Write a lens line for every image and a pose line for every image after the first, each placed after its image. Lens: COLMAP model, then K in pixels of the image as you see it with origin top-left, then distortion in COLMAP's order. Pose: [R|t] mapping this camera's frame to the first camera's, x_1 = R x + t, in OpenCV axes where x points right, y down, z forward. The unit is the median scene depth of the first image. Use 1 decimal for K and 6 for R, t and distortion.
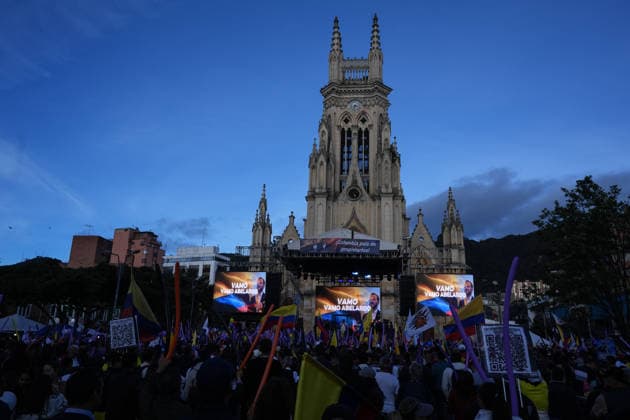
lens RADIAL K [[513.7, 0, 315.0], [0, 513.7, 210.0], [0, 0, 1]] dist [-0.002380, 0.000045]
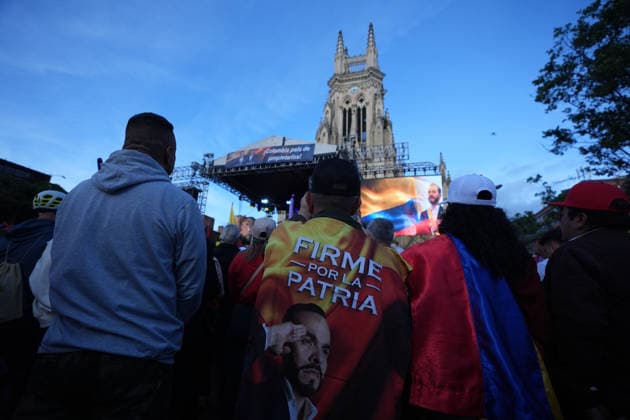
lens RADIAL K [[290.8, 0, 315.0], [0, 290.8, 210.0], [0, 0, 1]] dist [-0.048272, -0.000052]
pose [[0.977642, -0.035800, -0.207207, 0.121818], [0.032000, 0.999253, -0.021663, 0.096587], [0.207827, 0.014548, 0.978057, 0.325773]]
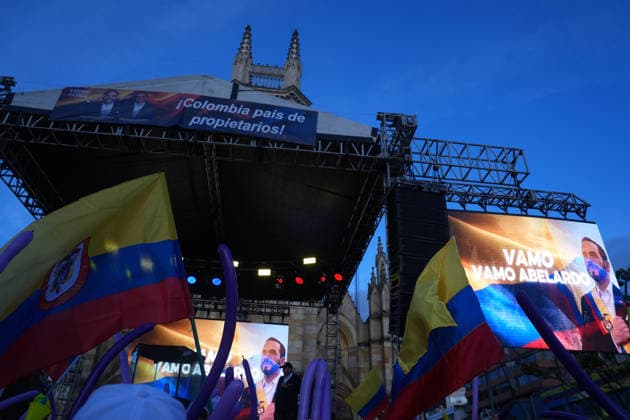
lens RADIAL K [[448.5, 0, 315.0], [0, 448.5, 210.0], [0, 0, 1]] dist [-0.069177, 0.002903]
pose [[0.973599, 0.115764, 0.196733, 0.043607], [-0.056834, 0.957654, -0.282256, 0.112999], [-0.221077, 0.263623, 0.938950, 0.428611]]
